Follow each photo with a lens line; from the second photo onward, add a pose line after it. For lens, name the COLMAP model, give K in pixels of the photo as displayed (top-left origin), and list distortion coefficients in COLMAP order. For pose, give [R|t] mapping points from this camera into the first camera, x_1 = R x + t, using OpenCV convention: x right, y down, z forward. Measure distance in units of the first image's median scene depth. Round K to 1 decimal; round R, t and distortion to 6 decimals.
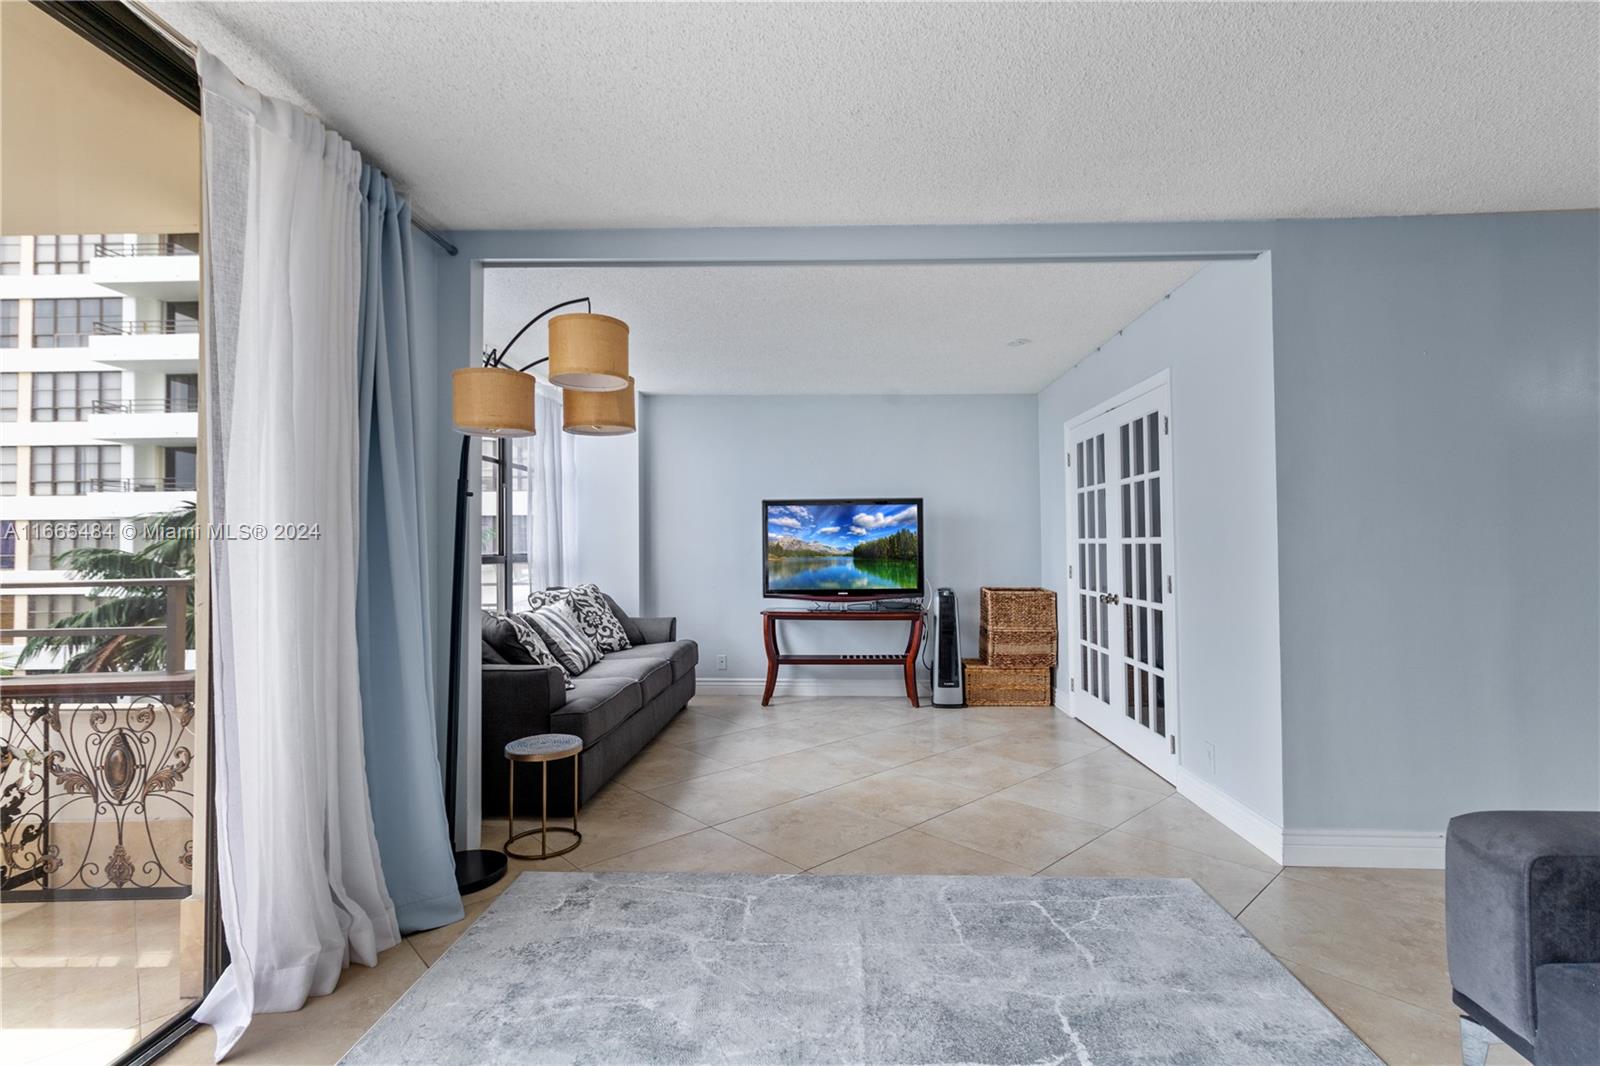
lens RADIAL K [[743.9, 0, 810.9], [0, 743.9, 523.7], [0, 0, 1]] dist [-0.003538, 0.000039]
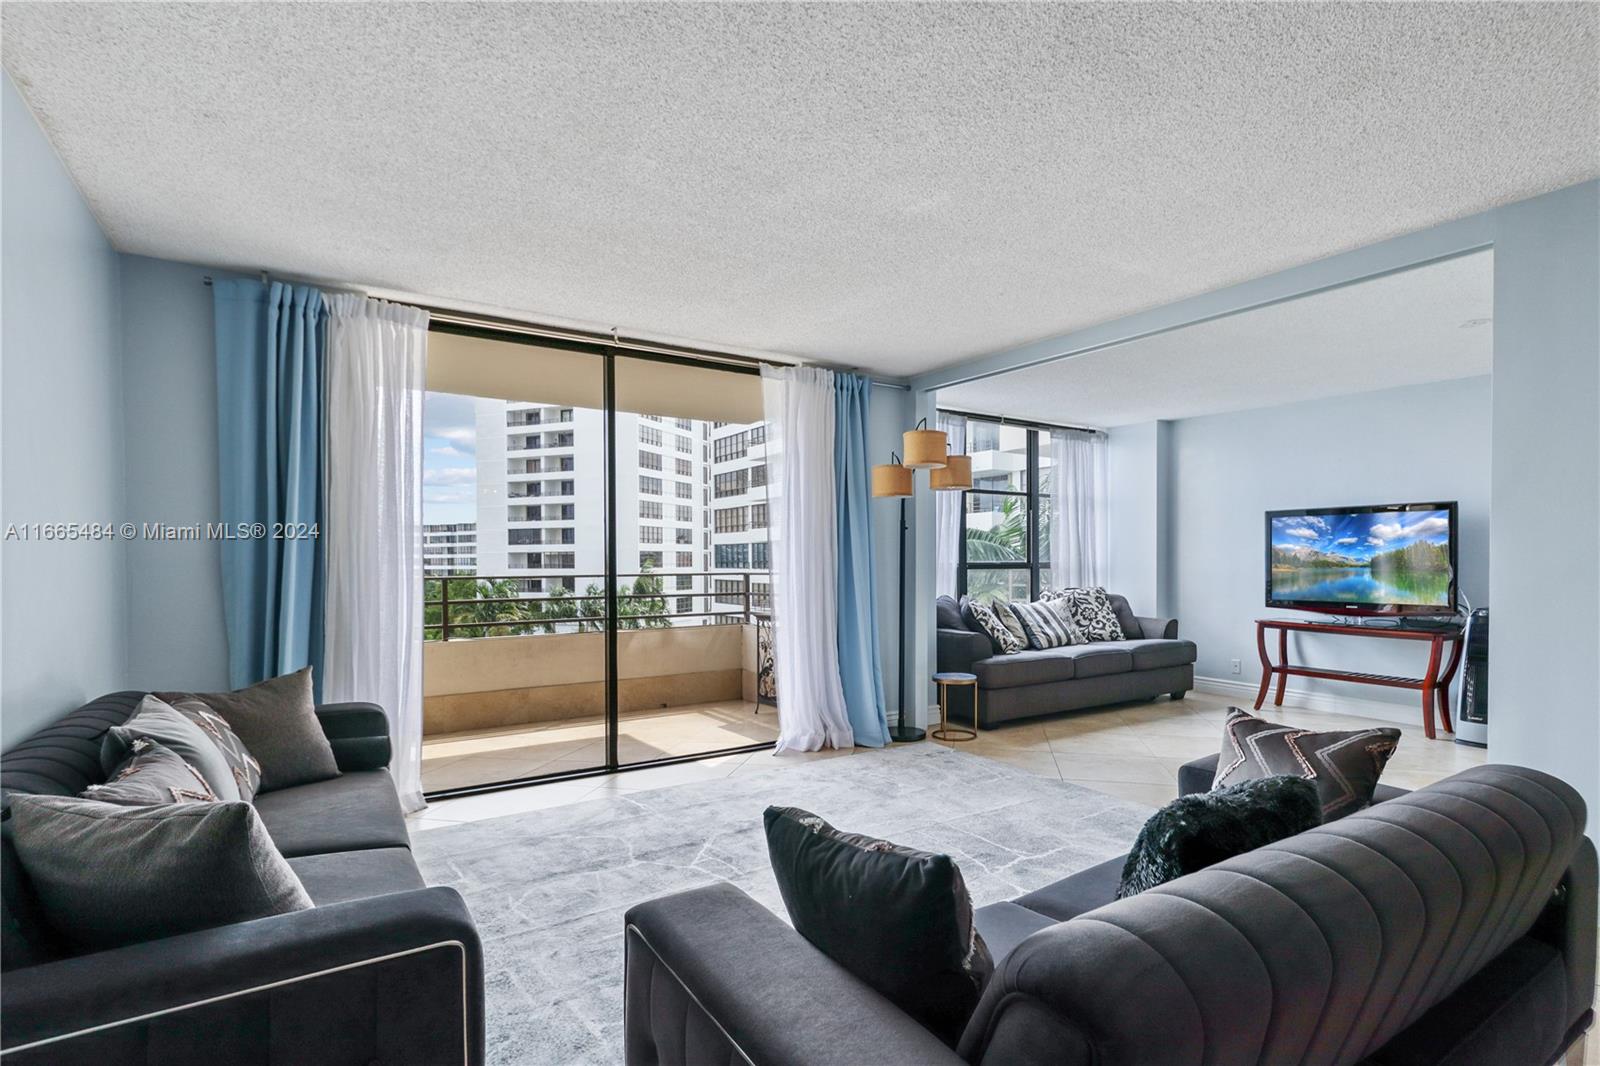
lens RADIAL K [[743.9, 0, 802.7], [0, 743.9, 546.8], [0, 0, 1]] dist [-0.003538, 0.000039]
pose [[0.573817, -0.007861, -0.818946, 0.419497], [0.022773, 0.999720, 0.006360, -0.005104], [0.818667, -0.022299, 0.573836, -0.116173]]
